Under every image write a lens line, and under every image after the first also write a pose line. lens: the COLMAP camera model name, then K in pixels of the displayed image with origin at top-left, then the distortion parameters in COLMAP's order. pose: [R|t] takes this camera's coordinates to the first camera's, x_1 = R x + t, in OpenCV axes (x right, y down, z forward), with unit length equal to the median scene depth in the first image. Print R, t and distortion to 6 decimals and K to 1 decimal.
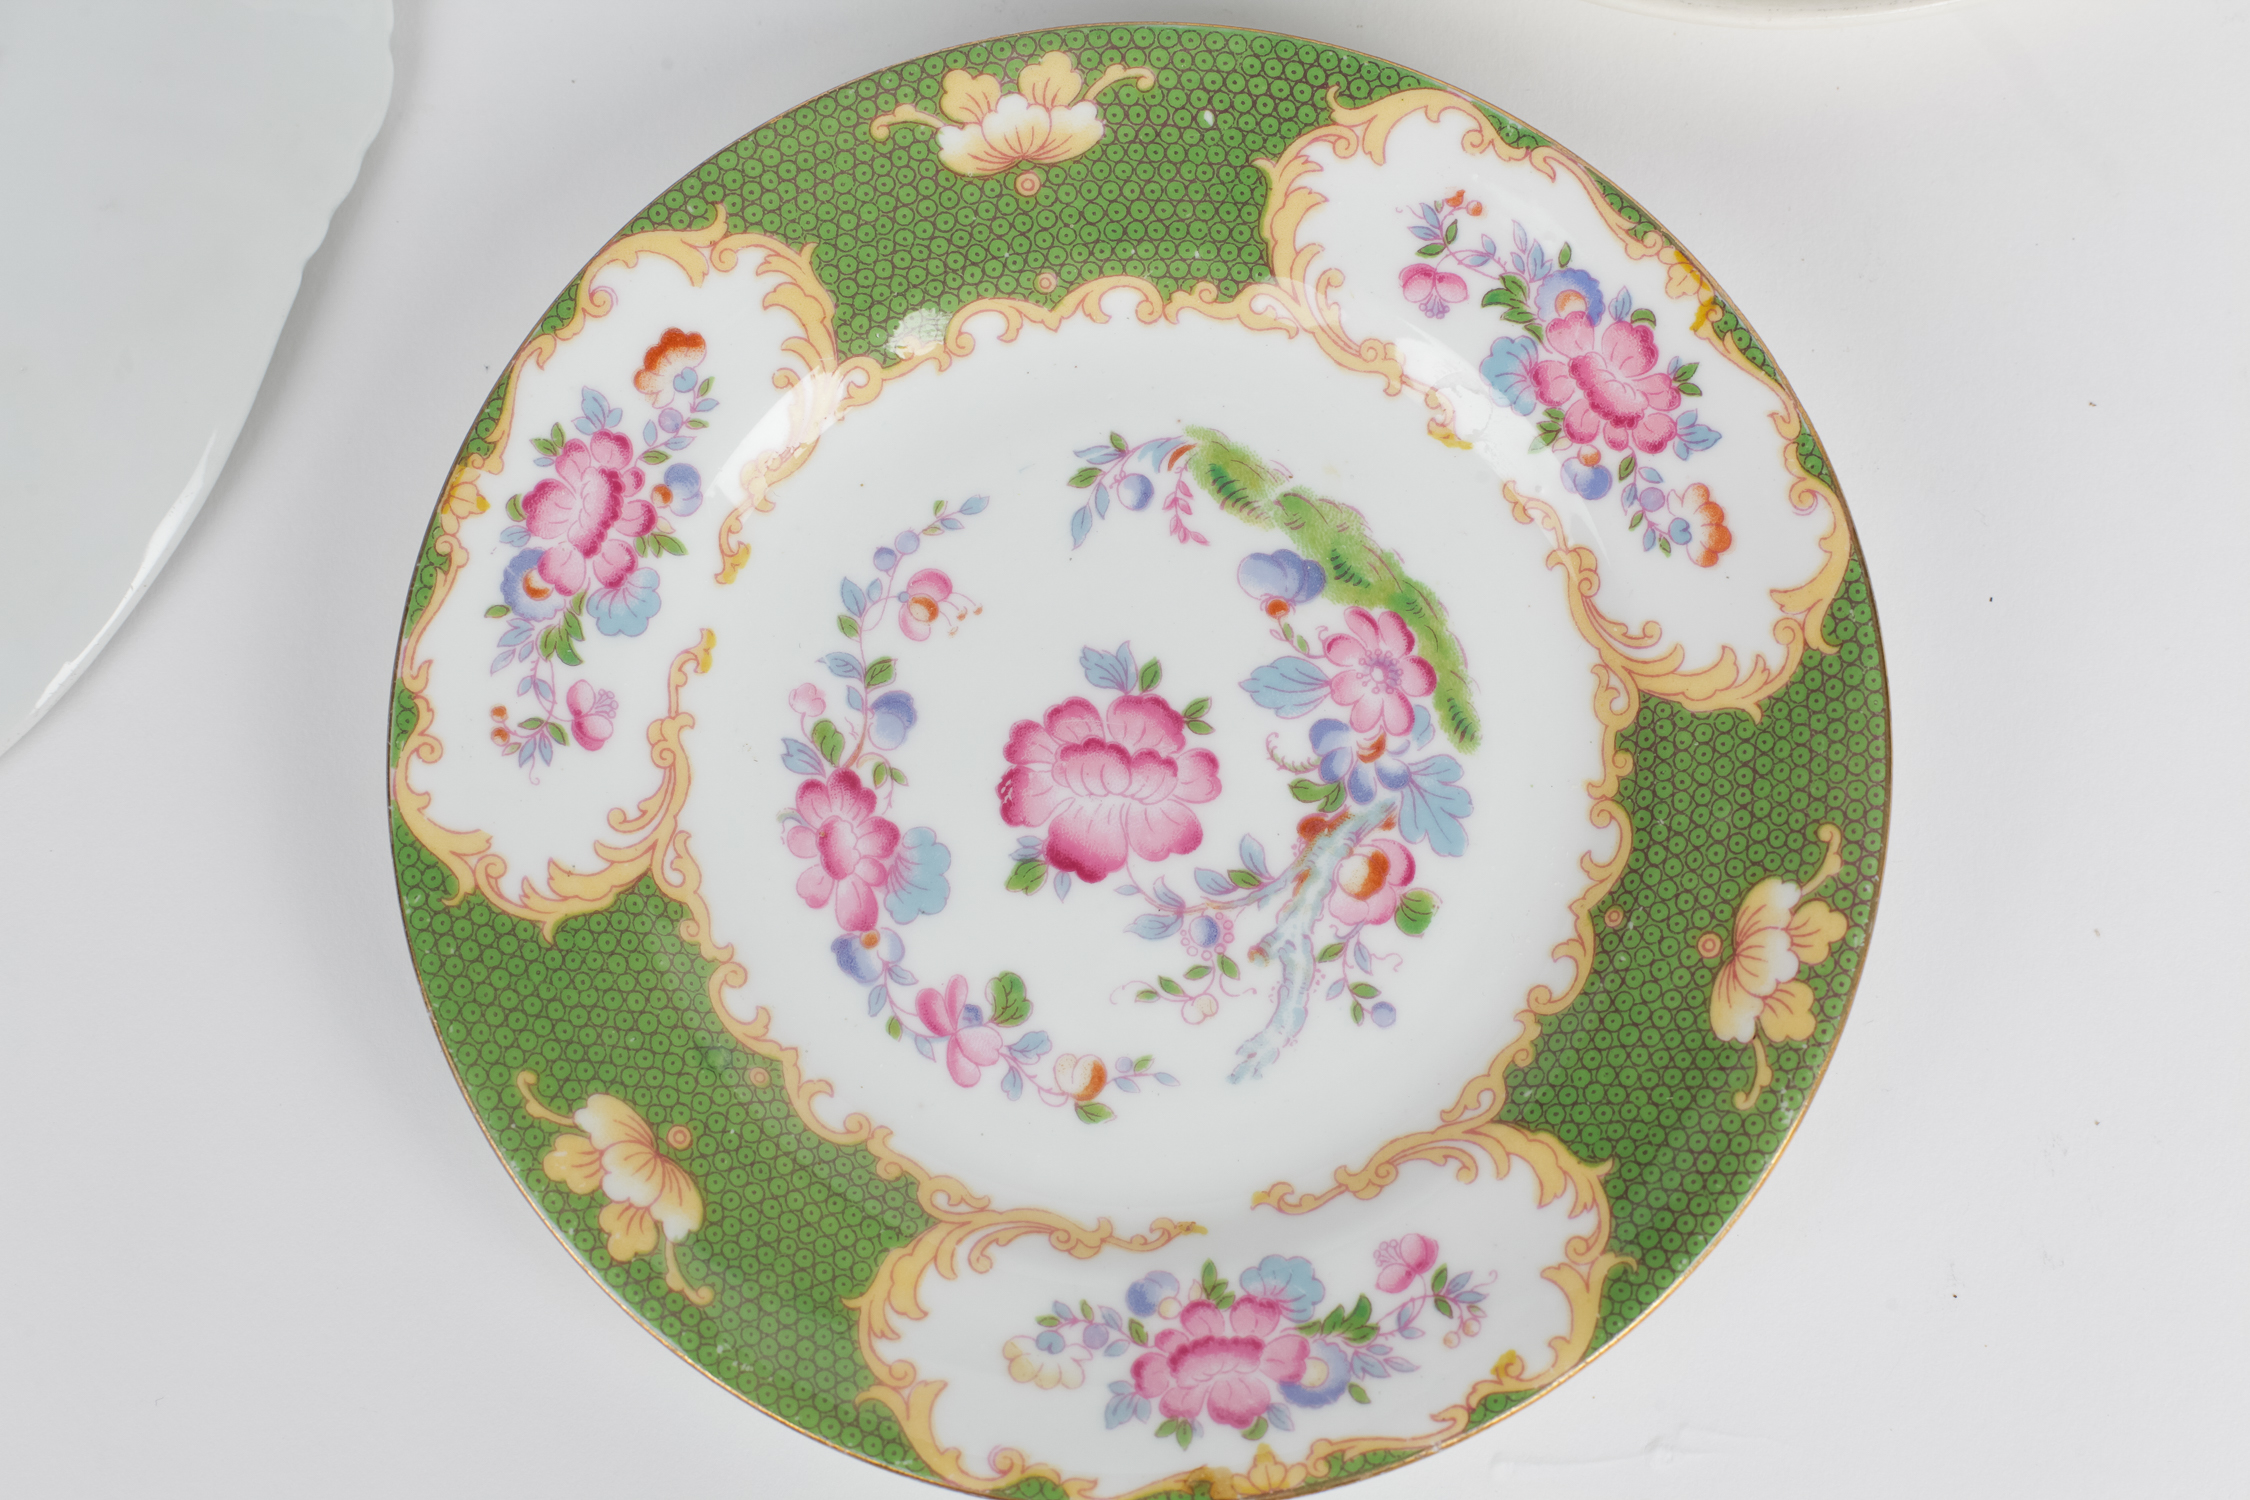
lens RADIAL K [[3537.4, 0, 1125.0], [0, 3537.4, 750.0], [0, 0, 1]] dist [-0.232166, 0.178522]
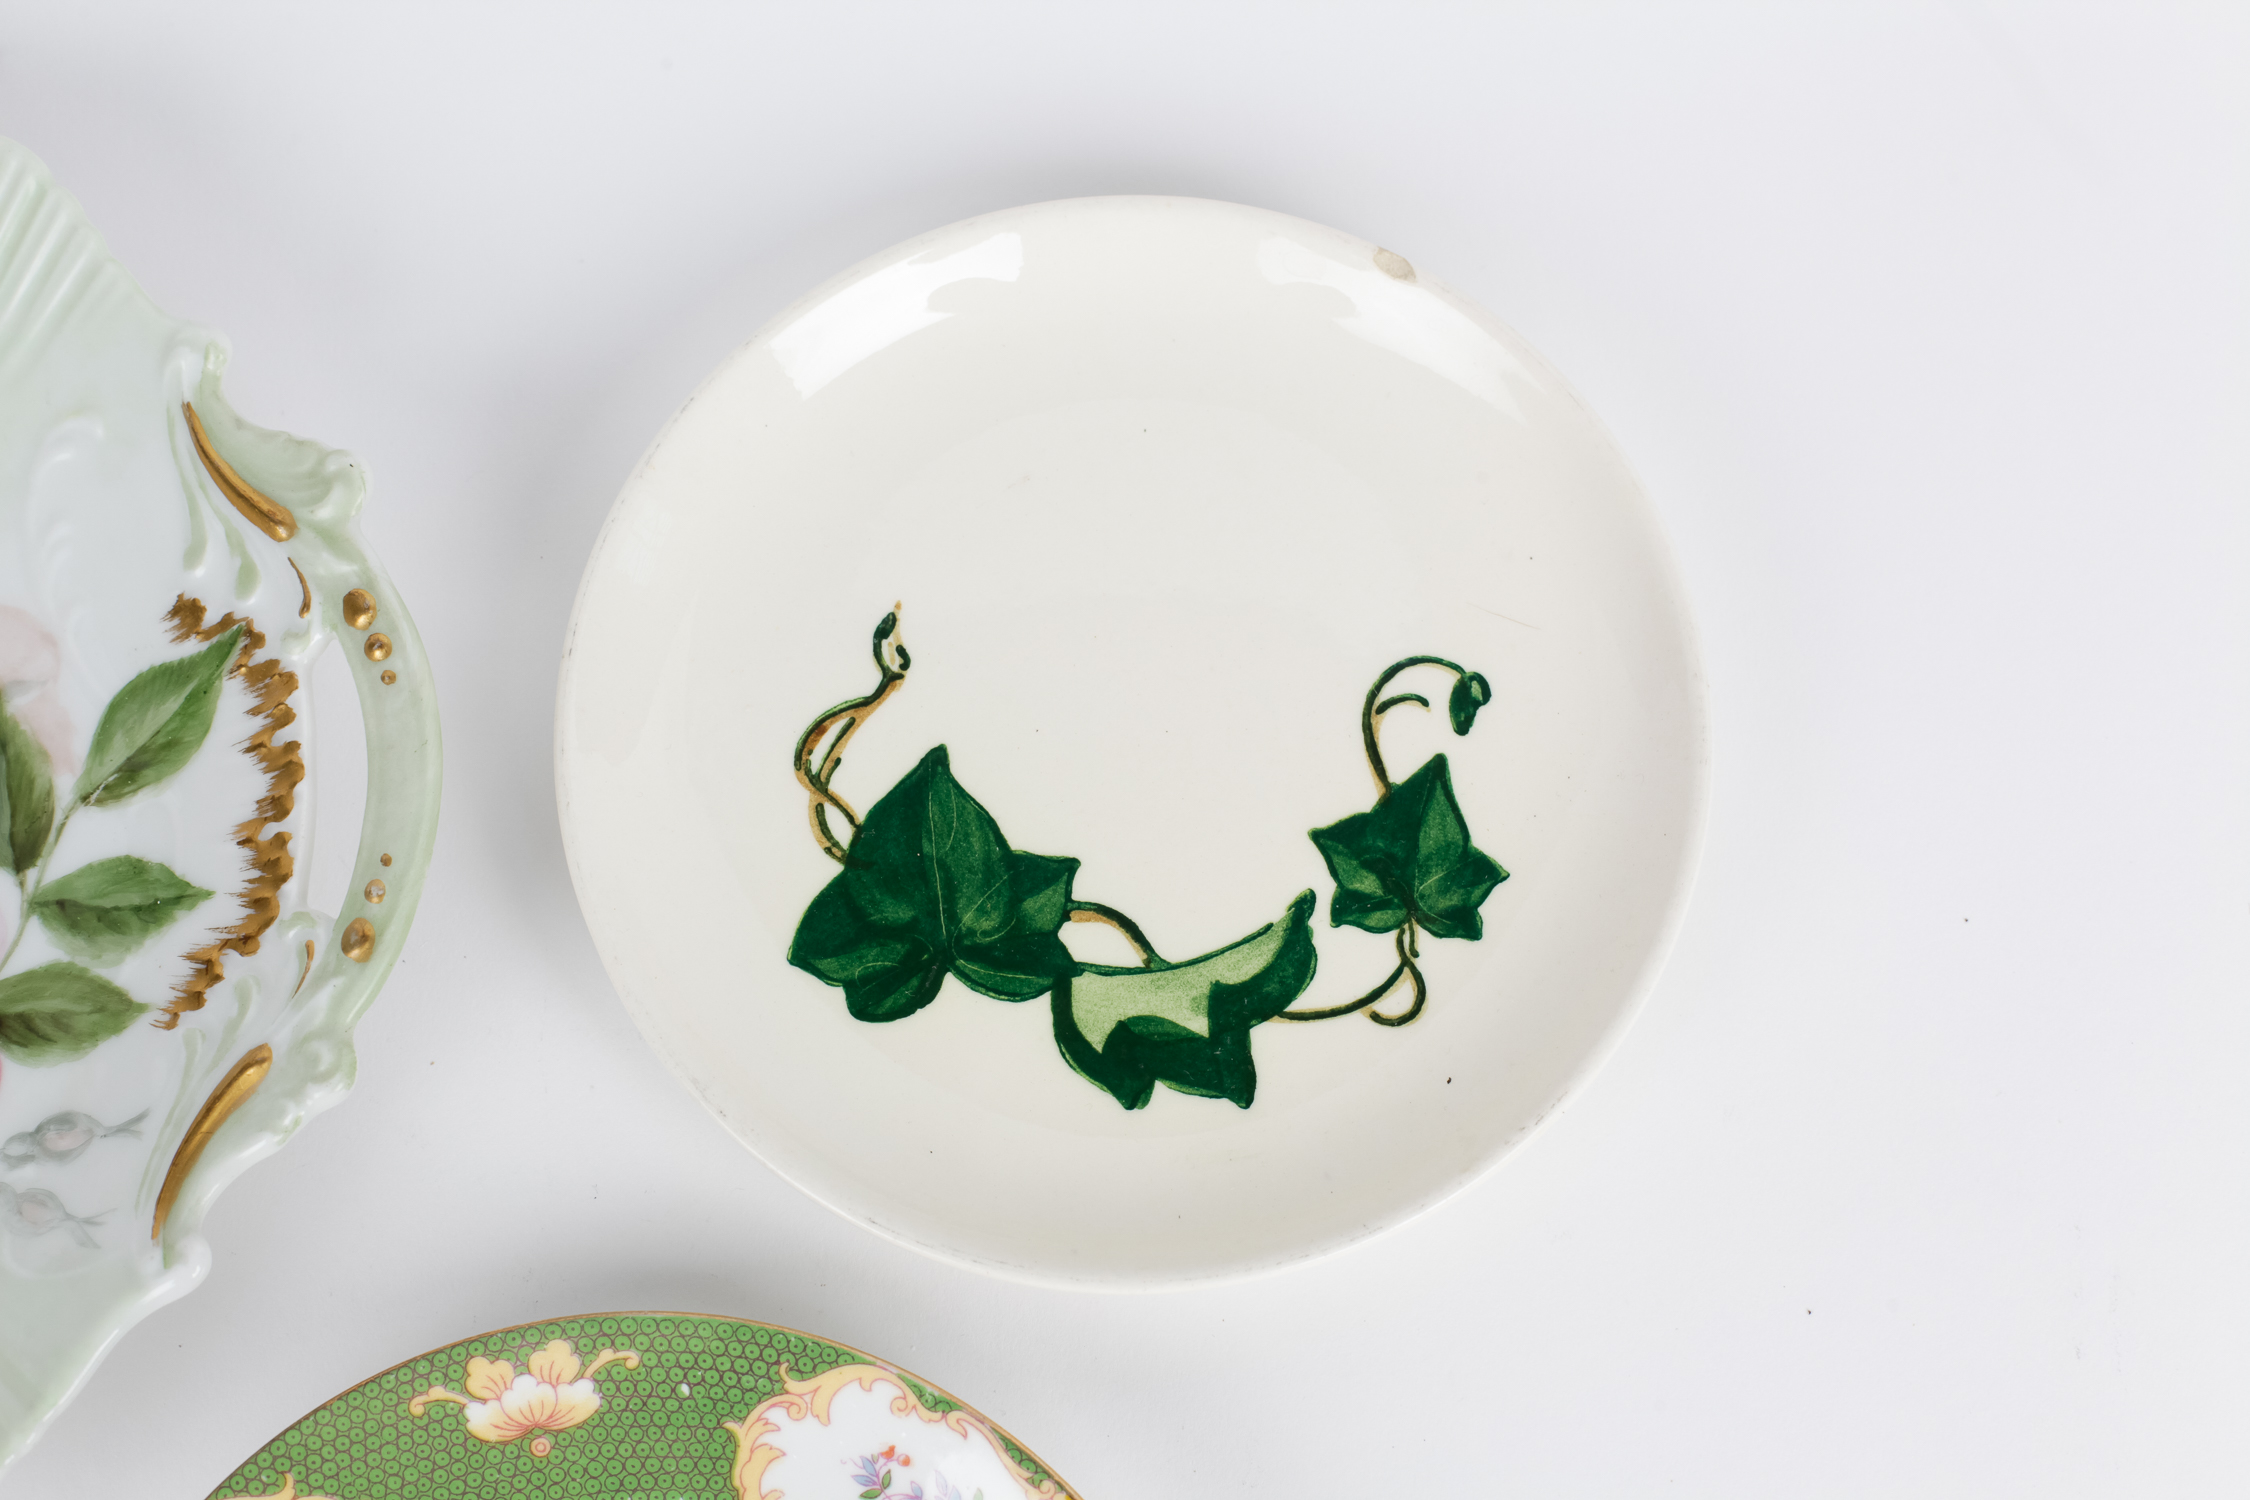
lens RADIAL K [[3485.0, 0, 1125.0], [0, 3485.0, 750.0], [0, 0, 1]] dist [-0.208400, 0.058872]
pose [[0.998955, -0.037939, 0.025479, 0.154783], [0.041824, 0.983657, -0.175125, -0.183670], [-0.018418, 0.176008, 0.984216, -0.216557]]
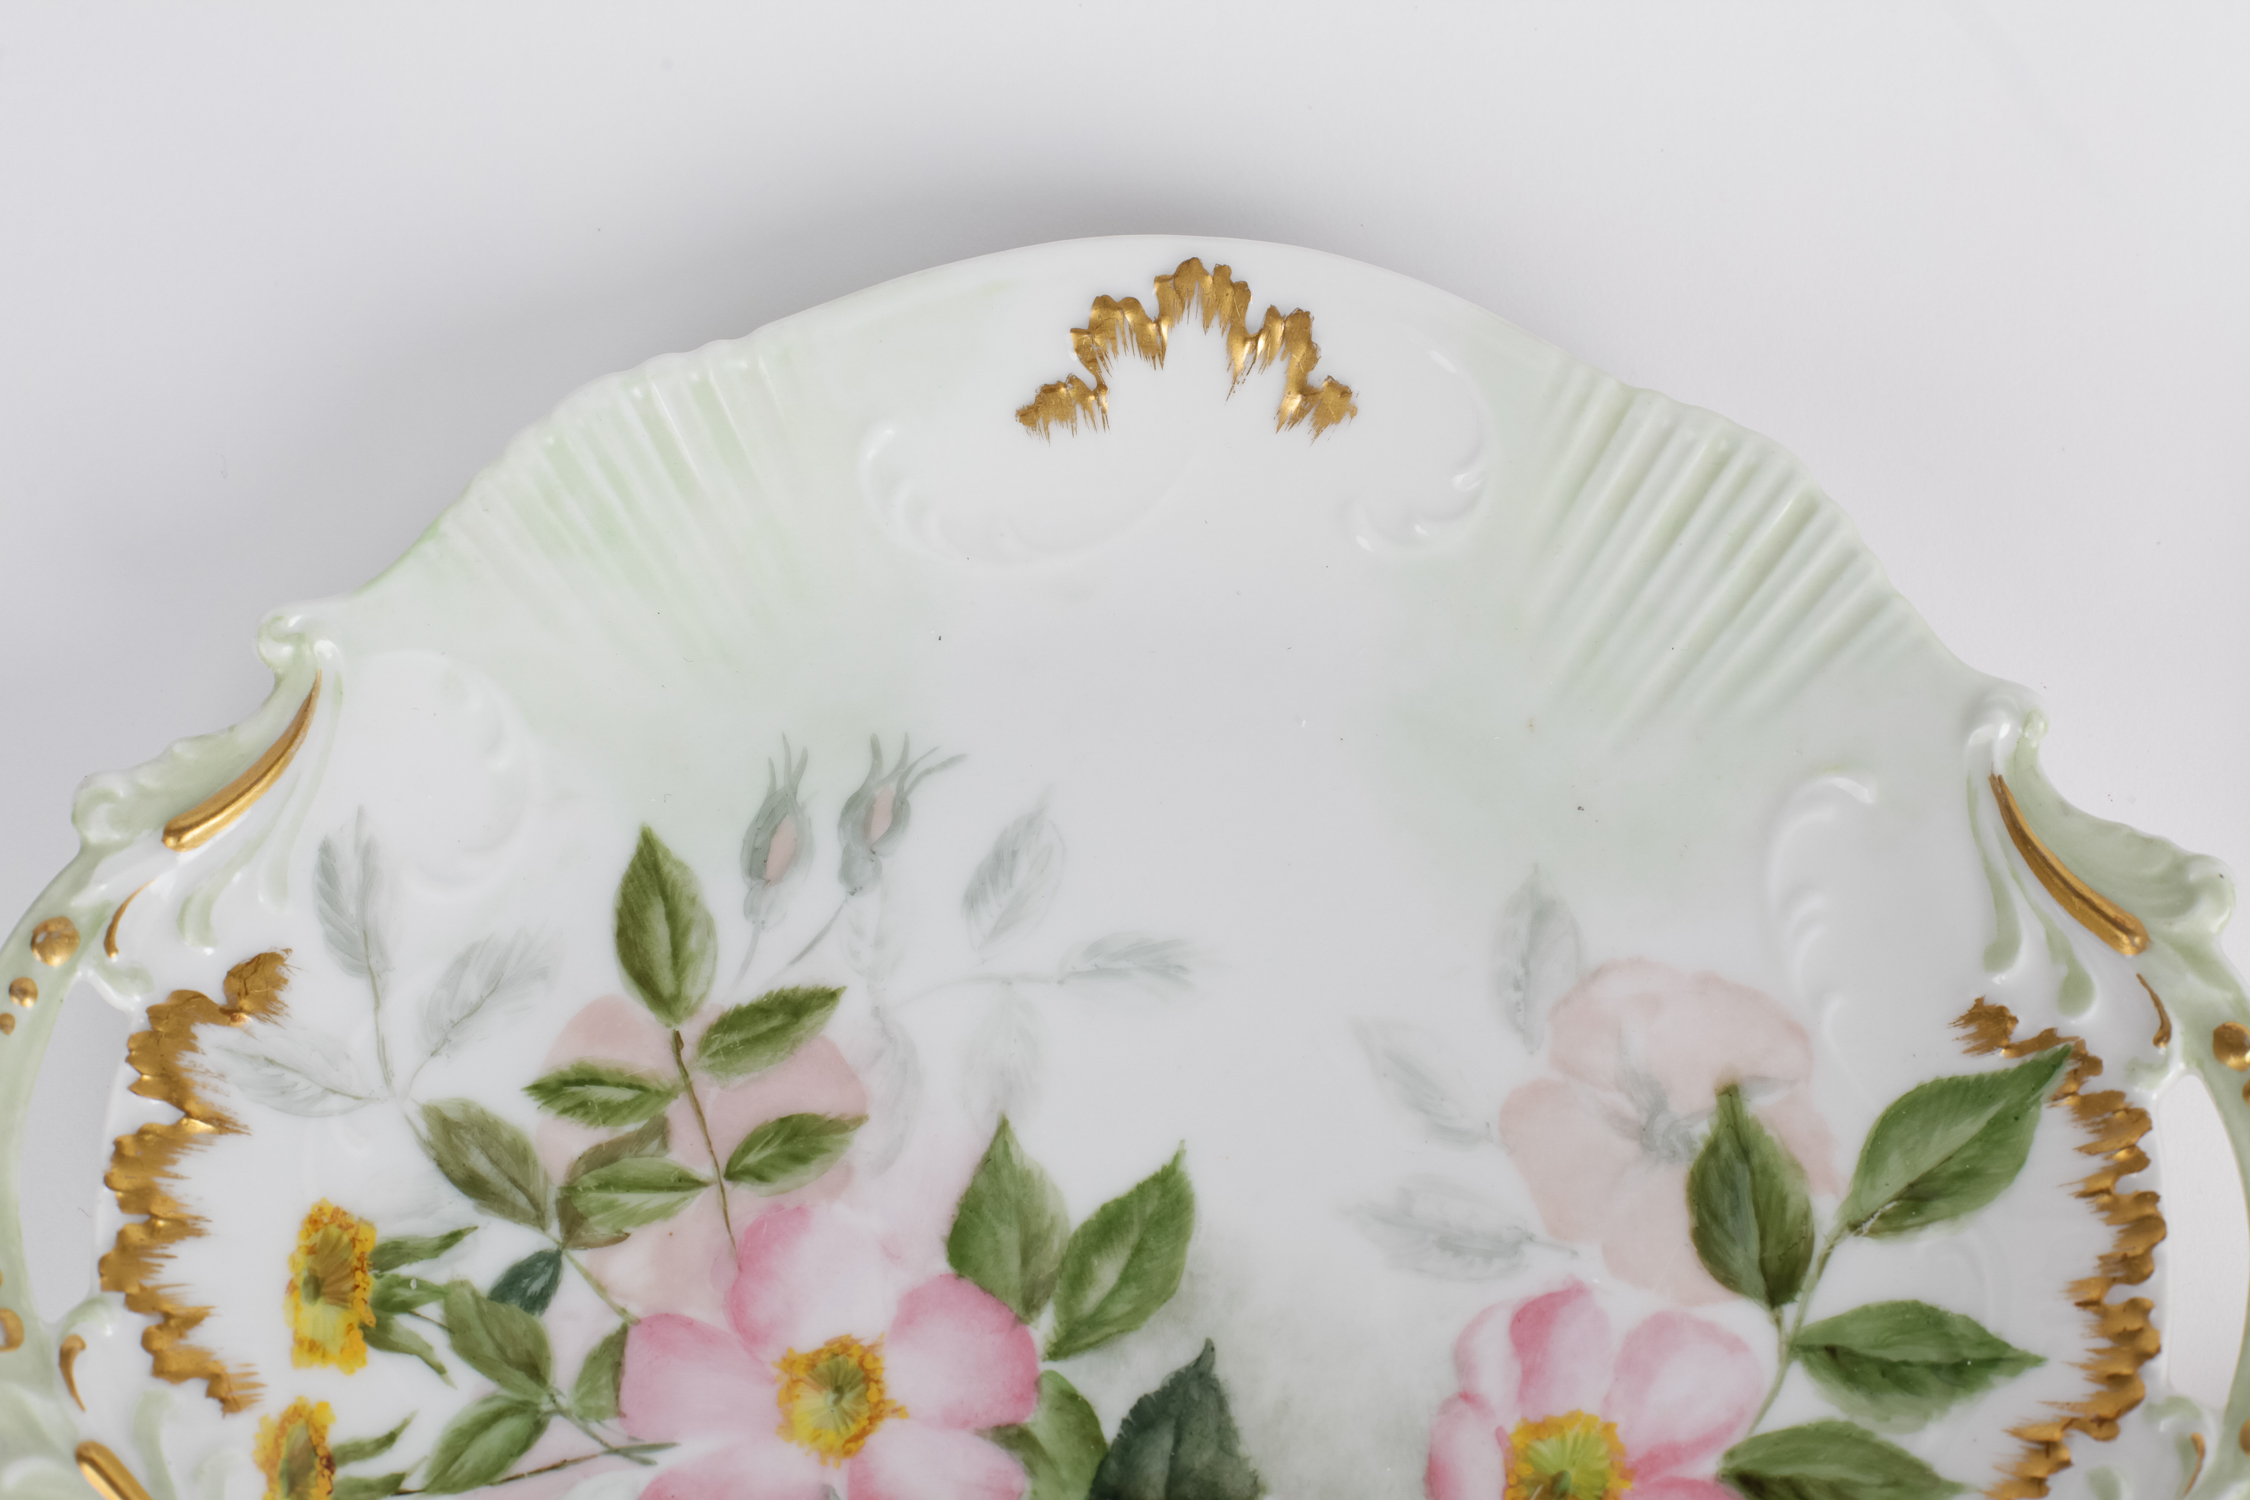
lens RADIAL K [[3537.4, 0, 1125.0], [0, 3537.4, 750.0], [0, 0, 1]] dist [-0.232166, 0.178522]
pose [[0.998199, 0.057525, -0.017044, -0.425582], [-0.059840, 0.975115, -0.213473, -0.302512], [0.004339, 0.214109, 0.976800, -0.072830]]
